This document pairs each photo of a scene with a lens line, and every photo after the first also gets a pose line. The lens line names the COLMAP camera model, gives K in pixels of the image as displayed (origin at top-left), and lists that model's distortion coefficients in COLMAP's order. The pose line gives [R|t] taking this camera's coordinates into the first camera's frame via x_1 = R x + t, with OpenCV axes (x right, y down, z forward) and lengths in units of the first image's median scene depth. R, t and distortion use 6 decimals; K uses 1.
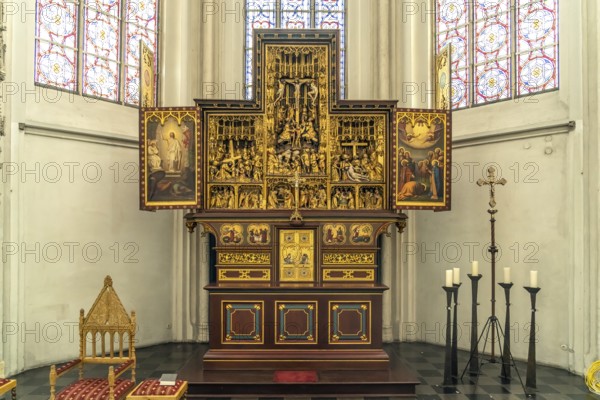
lens RADIAL K [[856.5, 0, 300.0], [0, 856.5, 200.0], [0, 0, 1]] dist [0.007824, 0.015349]
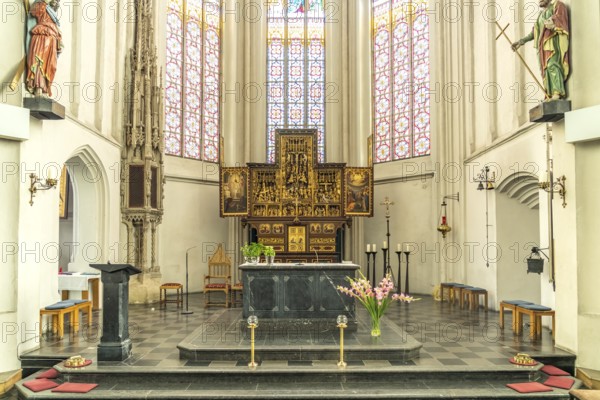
lens RADIAL K [[856.5, 0, 300.0], [0, 856.5, 200.0], [0, 0, 1]] dist [0.007824, 0.015349]
pose [[0.999988, -0.004506, -0.001878, 0.007535], [0.004471, 0.999823, -0.018250, 0.008574], [0.001960, 0.018242, 0.999832, -1.008255]]
